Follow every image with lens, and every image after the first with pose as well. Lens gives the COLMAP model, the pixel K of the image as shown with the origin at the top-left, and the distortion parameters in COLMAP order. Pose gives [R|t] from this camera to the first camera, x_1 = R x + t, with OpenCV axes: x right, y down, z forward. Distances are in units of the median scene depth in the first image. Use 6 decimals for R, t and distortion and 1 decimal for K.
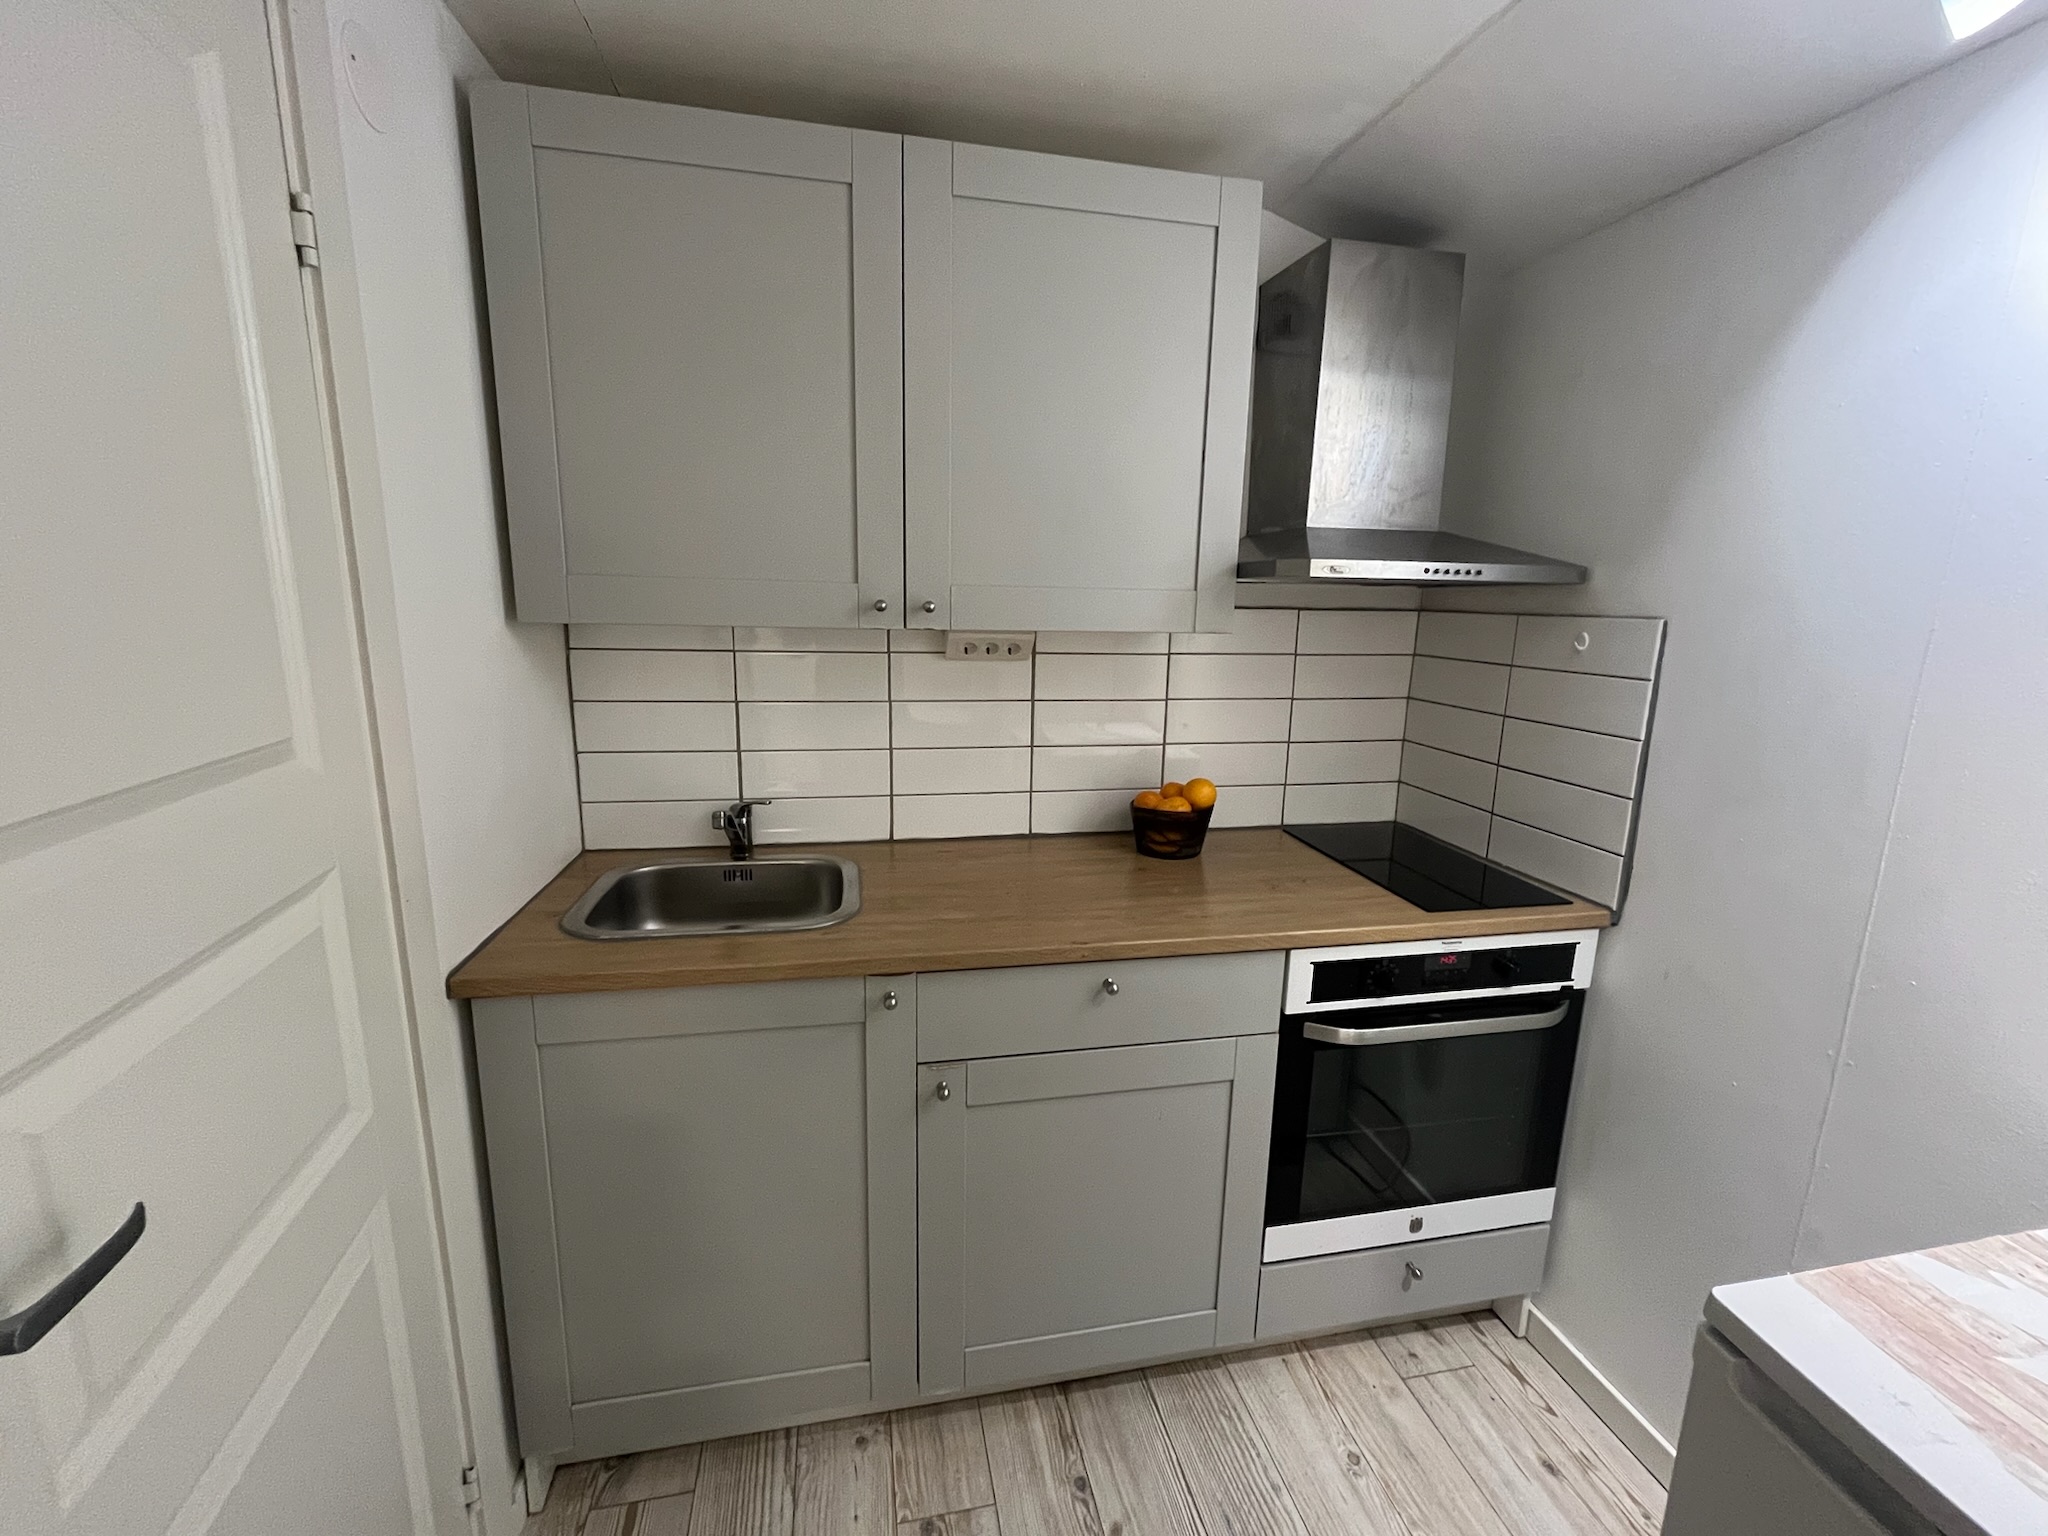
lens RADIAL K [[863.4, 0, 1024.0], [0, 863.4, 768.0], [0, 0, 1]] dist [-0.000425, -0.000032]
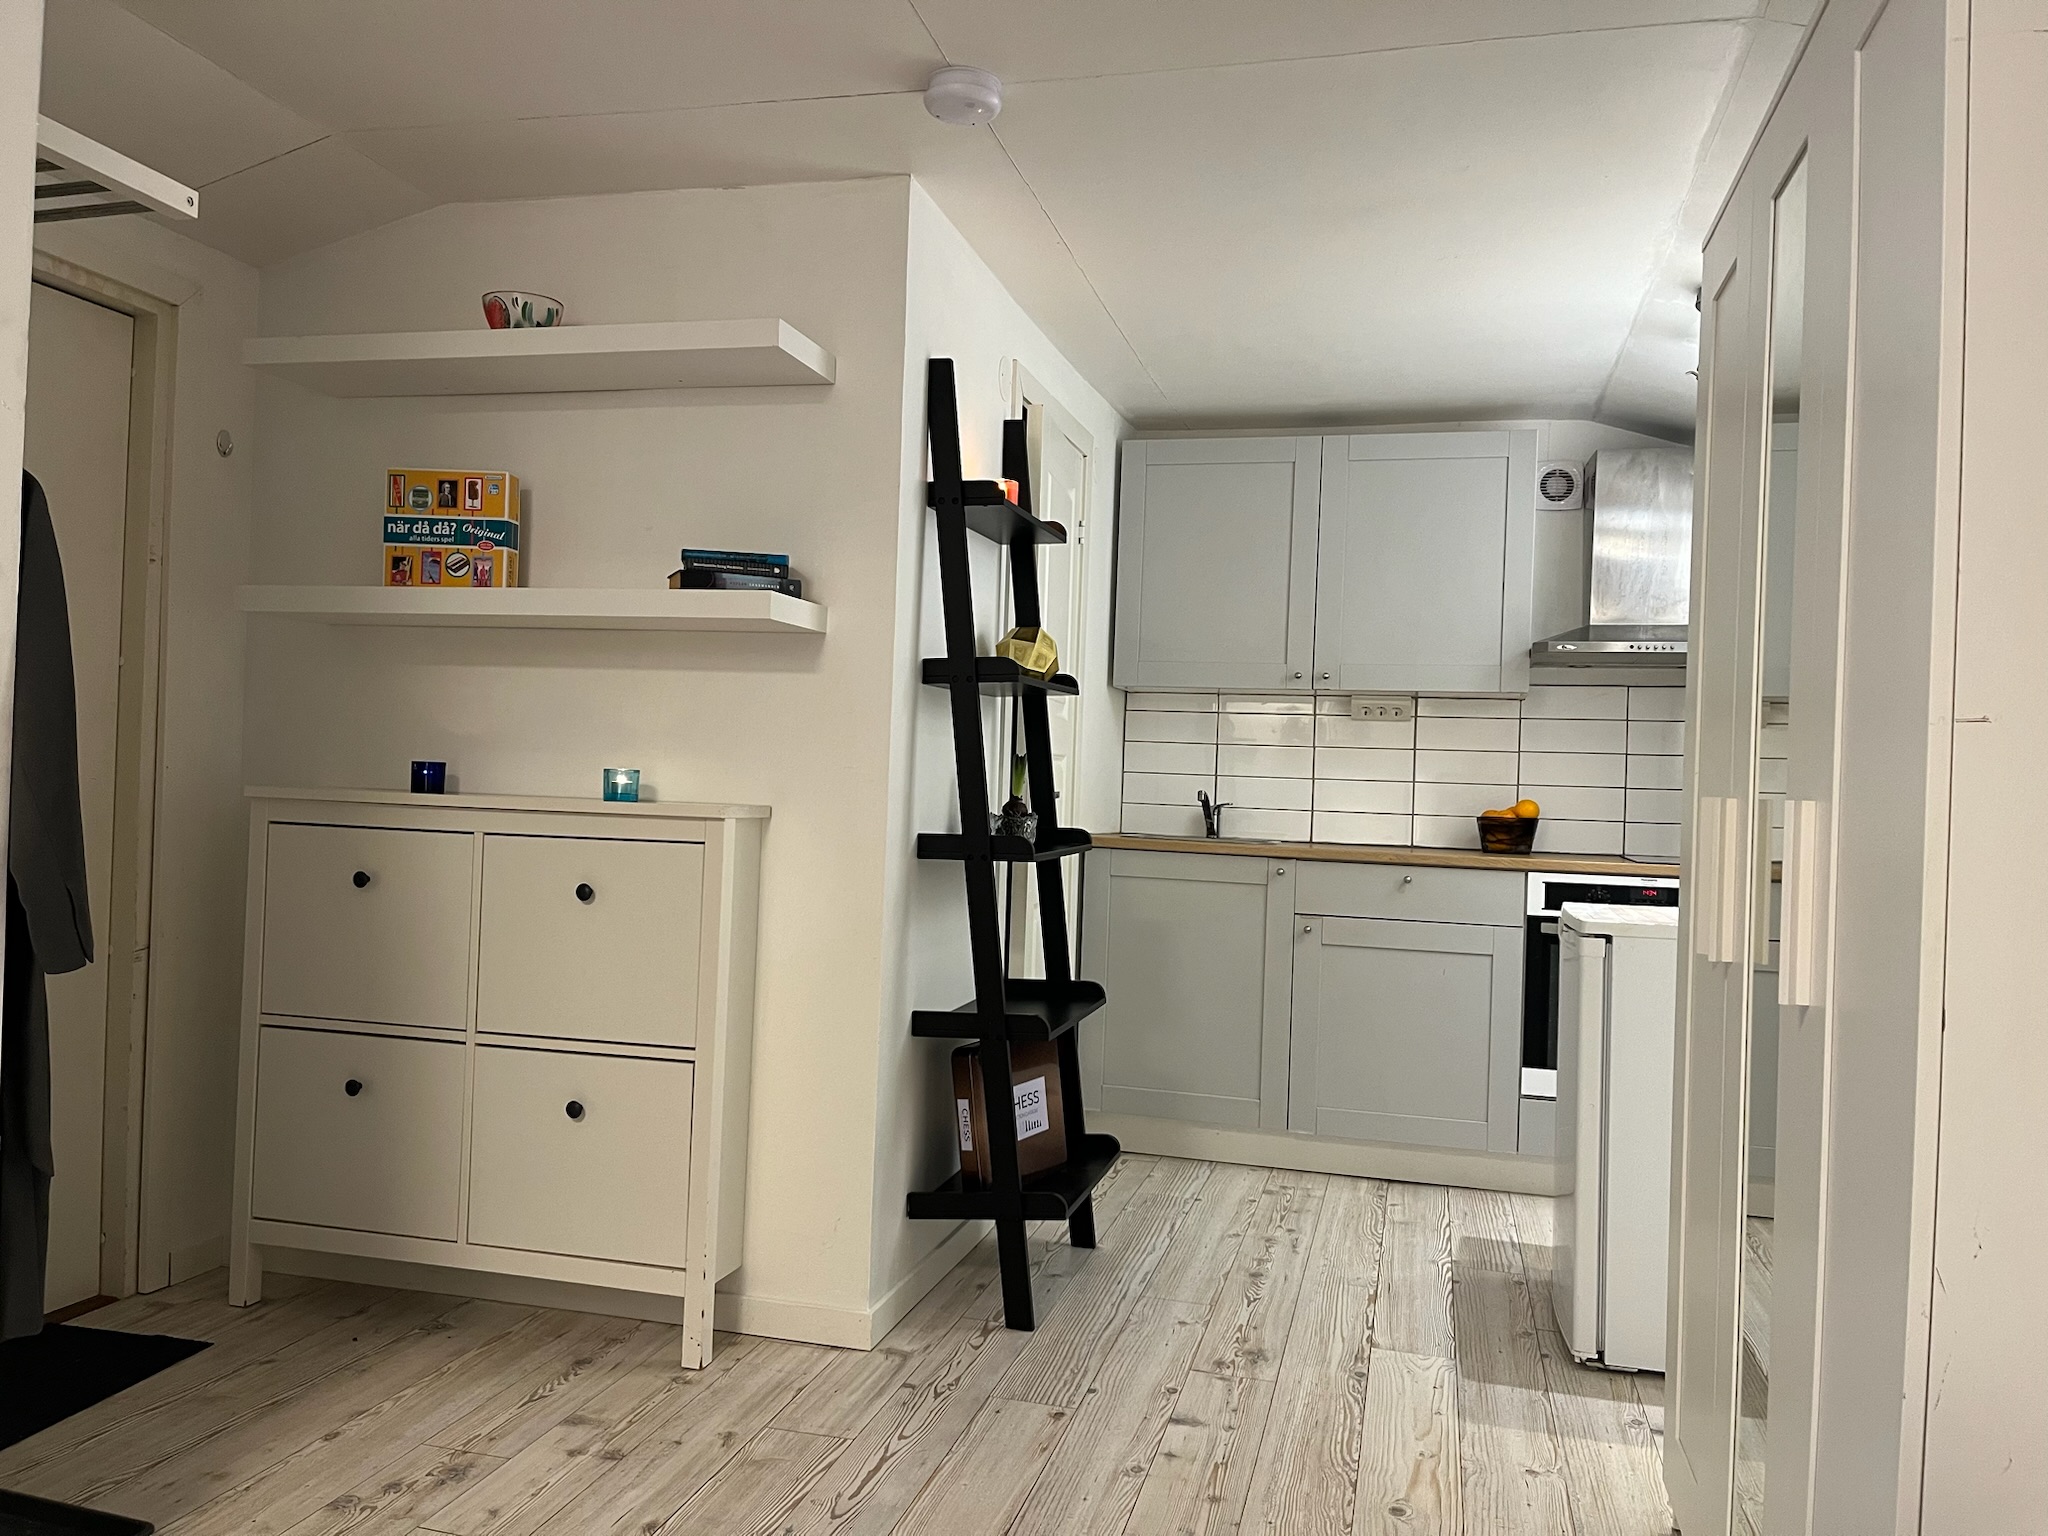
lens RADIAL K [[1532.6, 0, 1014.5], [0, 1532.6, 777.2], [0, 0, 1]] dist [0.057757, -0.078776]
pose [[0.892670, 0.008812, -0.450625, 0.723826], [-0.103423, 0.977135, -0.185769, 0.650223], [0.438685, 0.212435, 0.873171, -1.928525]]
